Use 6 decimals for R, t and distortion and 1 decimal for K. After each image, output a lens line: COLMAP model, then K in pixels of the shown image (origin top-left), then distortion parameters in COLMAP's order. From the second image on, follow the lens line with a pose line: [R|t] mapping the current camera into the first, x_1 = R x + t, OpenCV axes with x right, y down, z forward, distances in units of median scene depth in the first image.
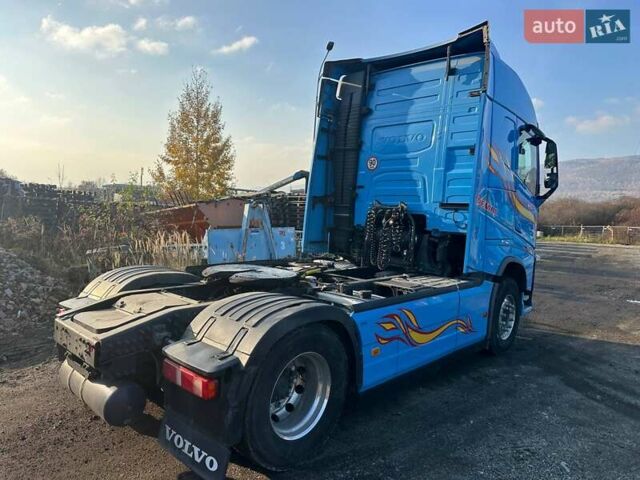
lens RADIAL K [[449.2, 0, 315.5], [0, 449.2, 250.3], [0, 0, 1]] dist [0.067055, -0.036660]
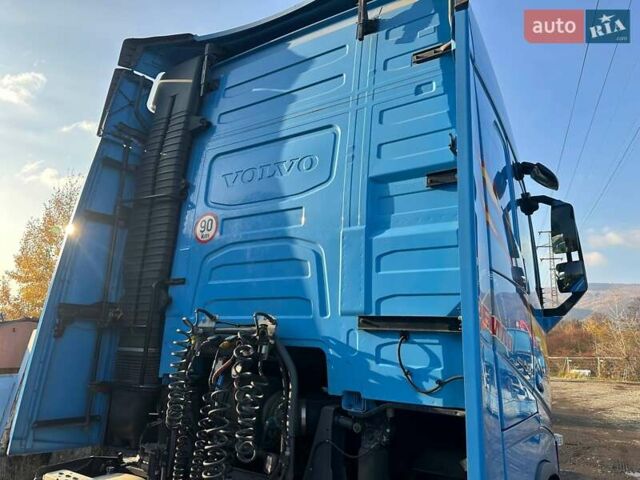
lens RADIAL K [[449.2, 0, 321.2], [0, 449.2, 238.9], [0, 0, 1]] dist [0.067055, -0.036660]
pose [[0.981451, 0.037686, 0.187973, 0.166692], [0.020927, 0.953572, -0.300438, -0.053233], [-0.190568, 0.298798, 0.935095, 0.620623]]
